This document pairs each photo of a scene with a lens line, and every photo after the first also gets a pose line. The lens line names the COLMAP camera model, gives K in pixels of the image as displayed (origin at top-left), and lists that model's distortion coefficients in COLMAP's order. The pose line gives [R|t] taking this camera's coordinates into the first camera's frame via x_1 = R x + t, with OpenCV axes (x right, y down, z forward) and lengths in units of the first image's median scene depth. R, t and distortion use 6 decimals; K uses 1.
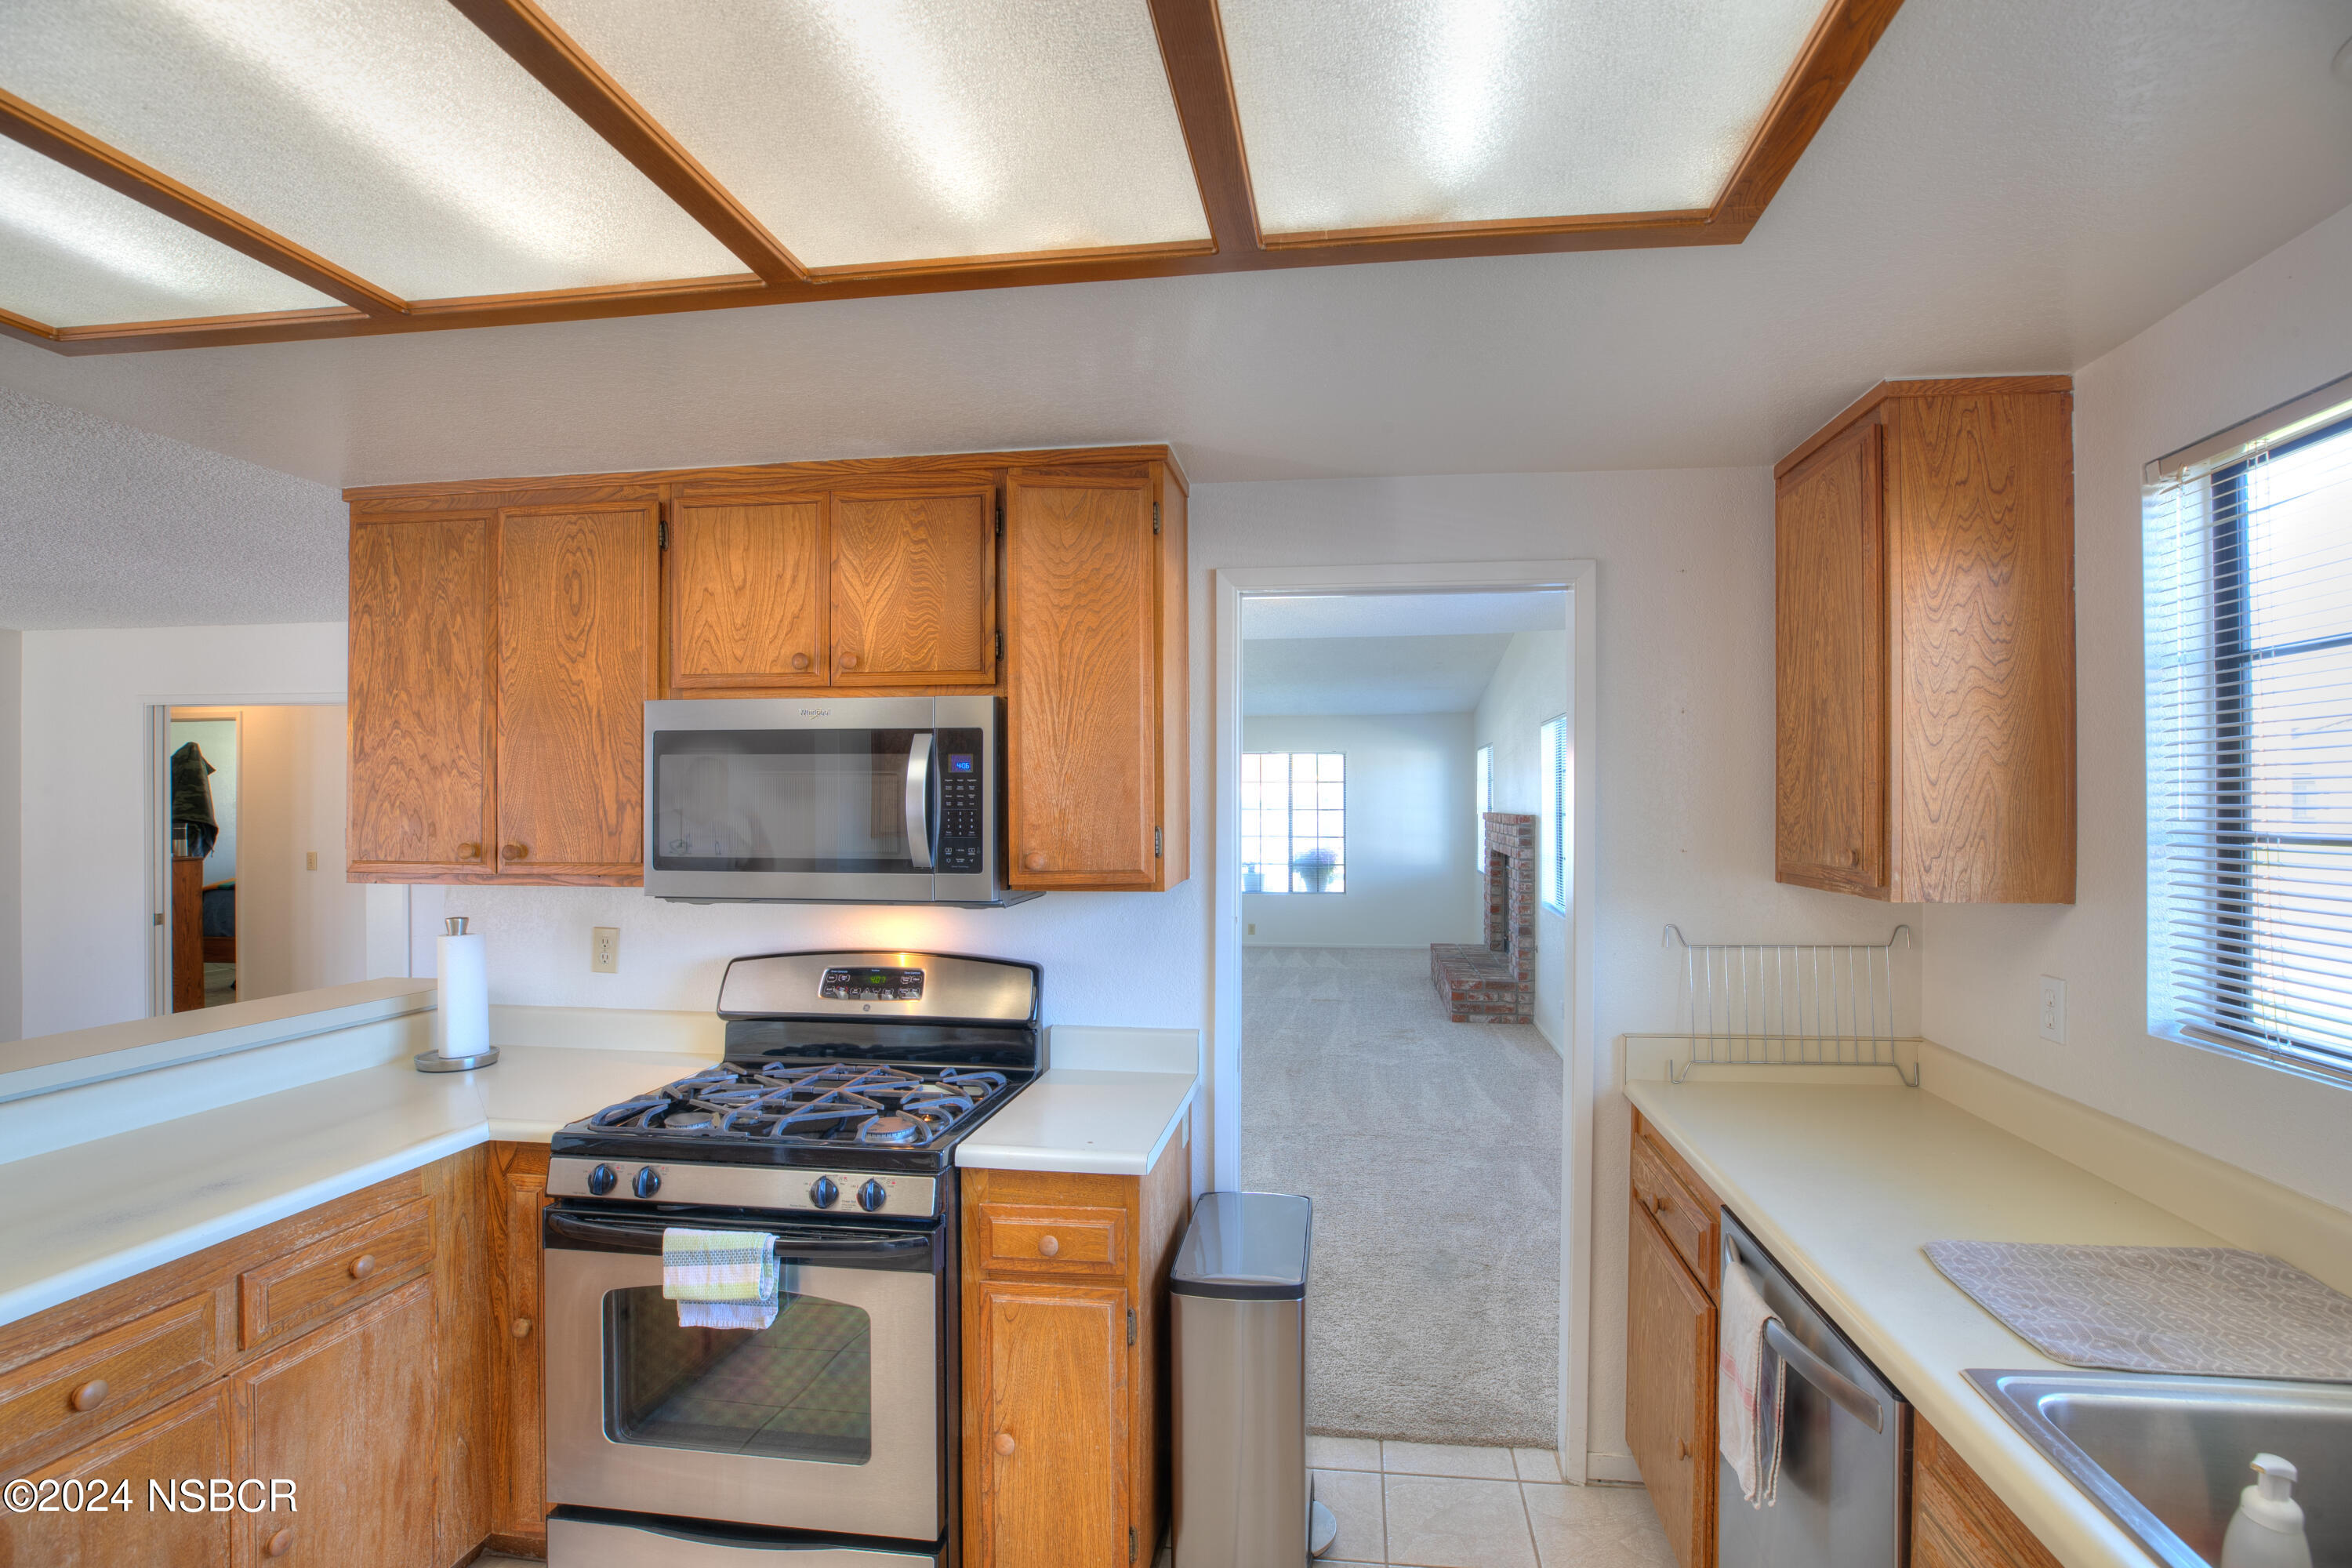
lens RADIAL K [[1086.4, 0, 1183.1], [0, 1086.4, 804.1], [0, 0, 1]] dist [-0.044270, 0.013230]
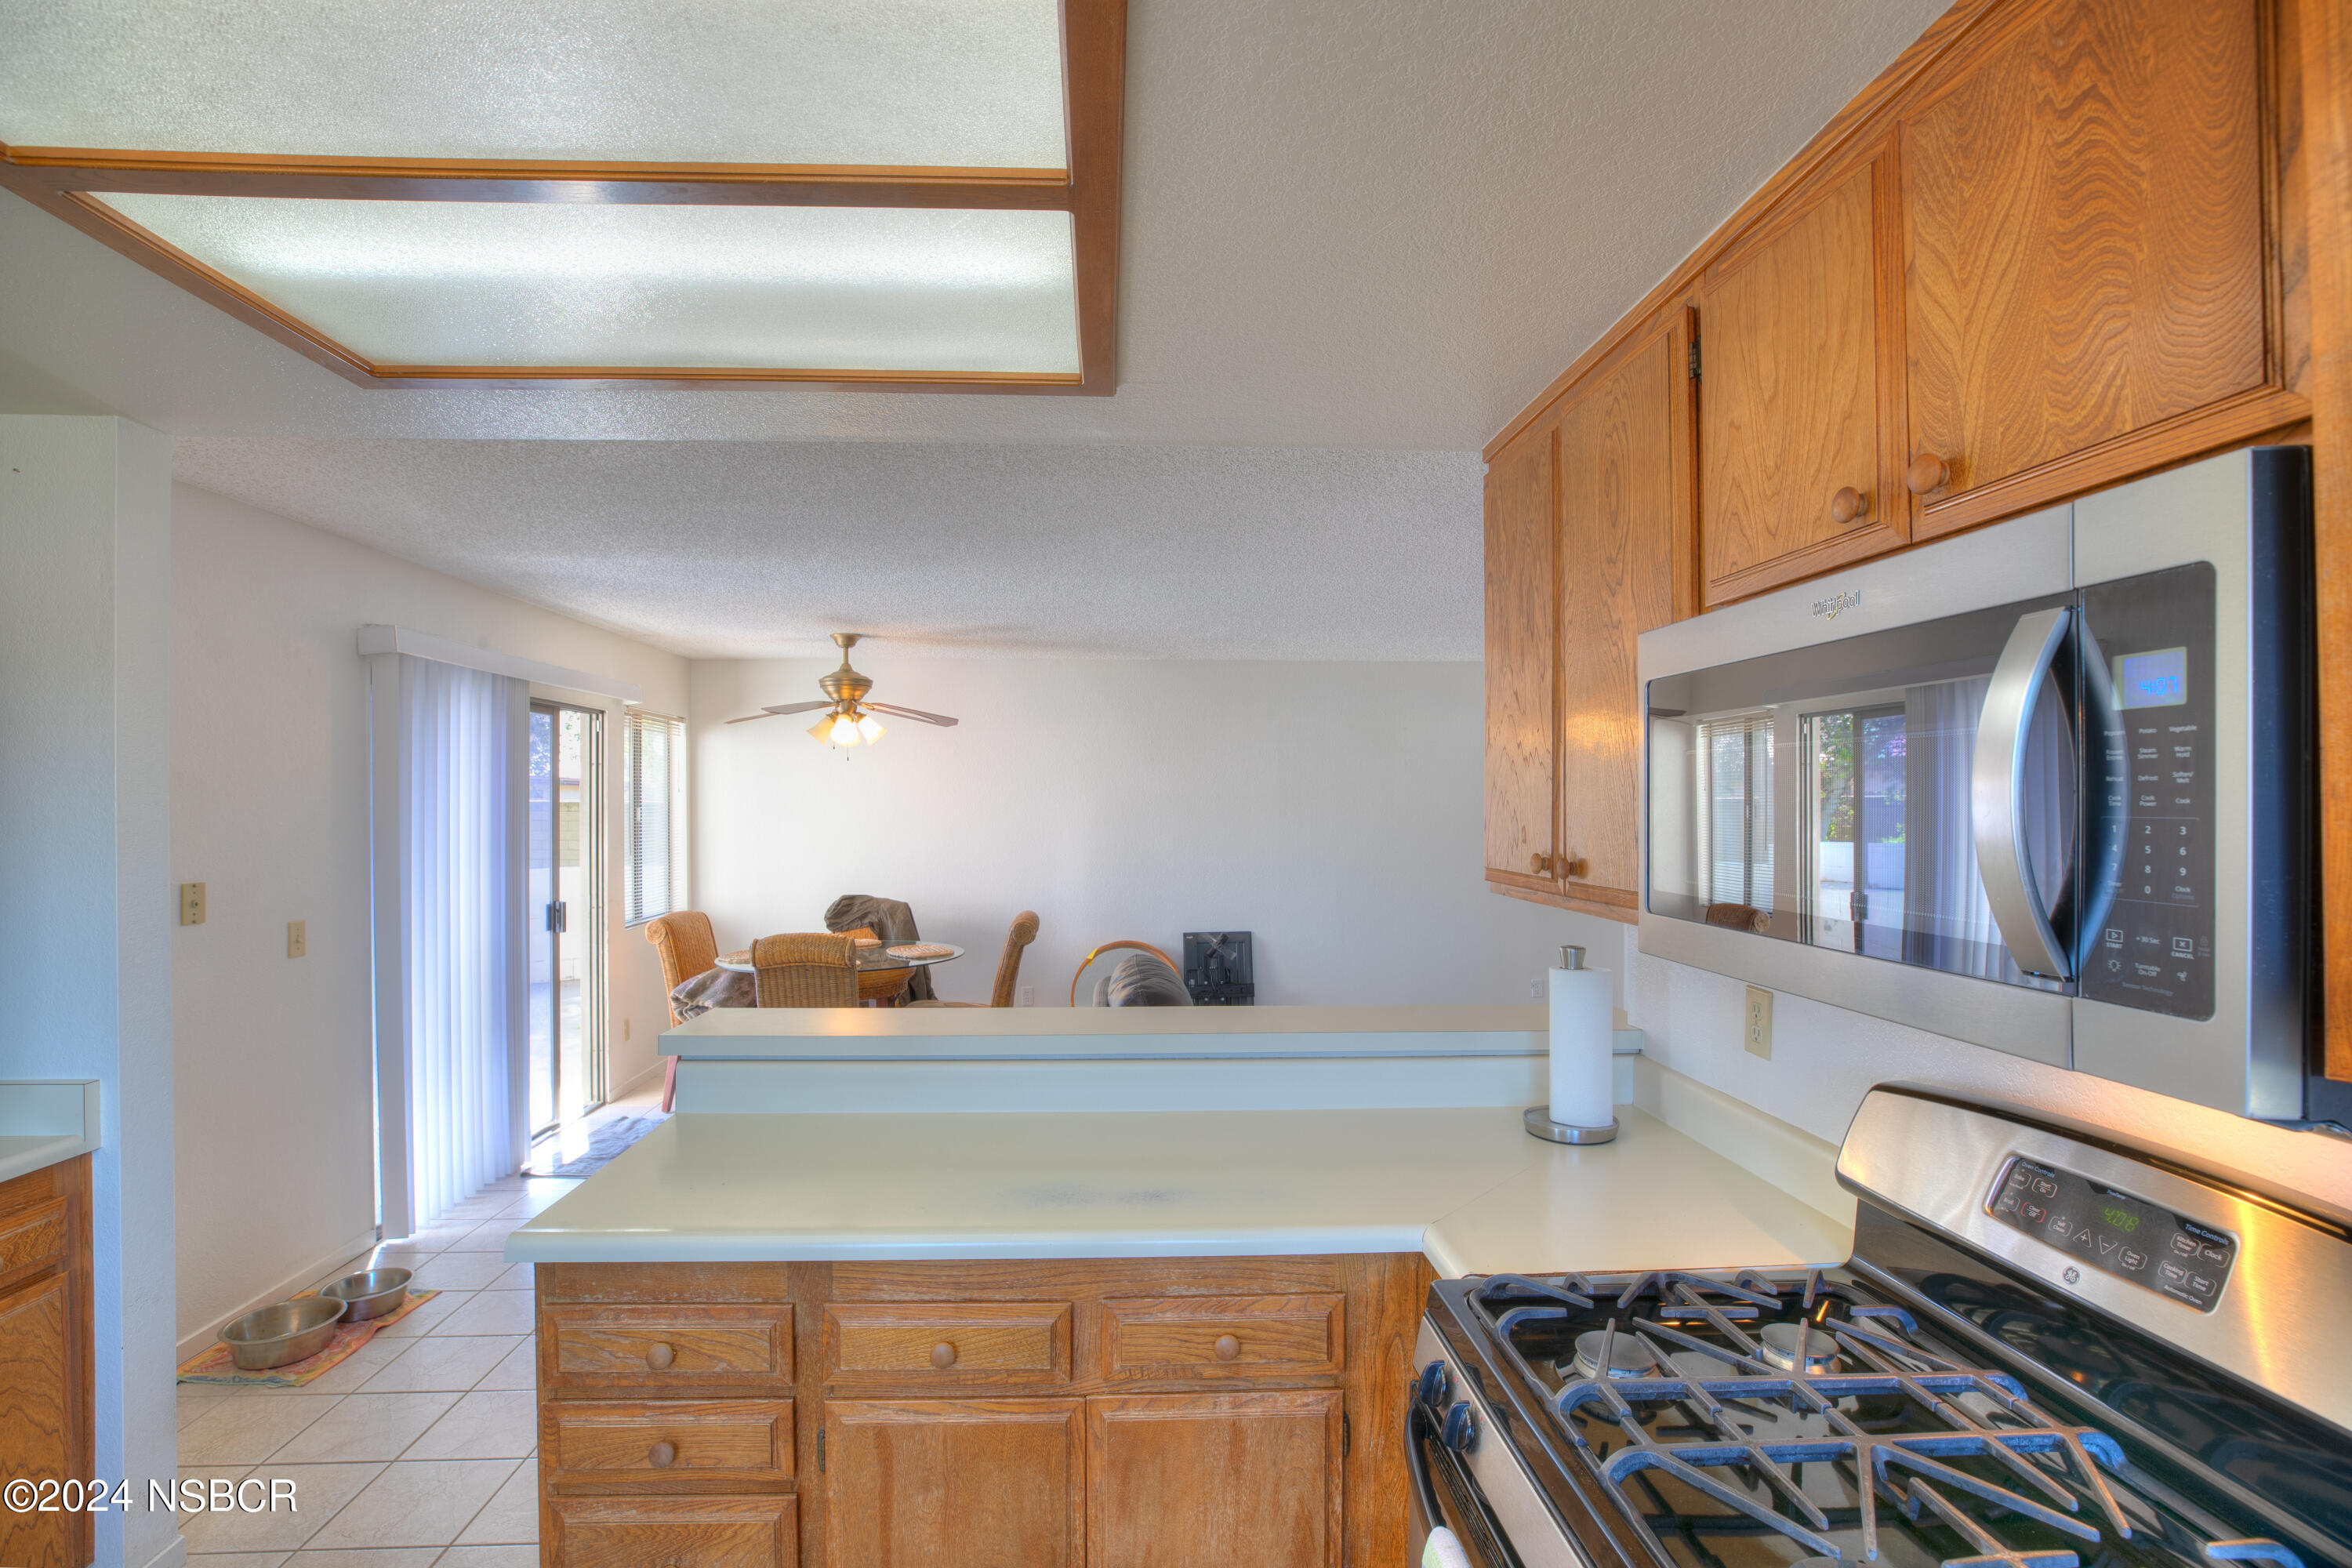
lens RADIAL K [[1086.4, 0, 1183.1], [0, 1086.4, 804.1], [0, 0, 1]] dist [-0.044270, 0.013230]
pose [[0.202577, -0.000401, -0.979266, 0.052545], [0.001507, 0.999999, -0.000098, 0.000424], [0.979265, -0.001456, 0.202577, 0.642861]]
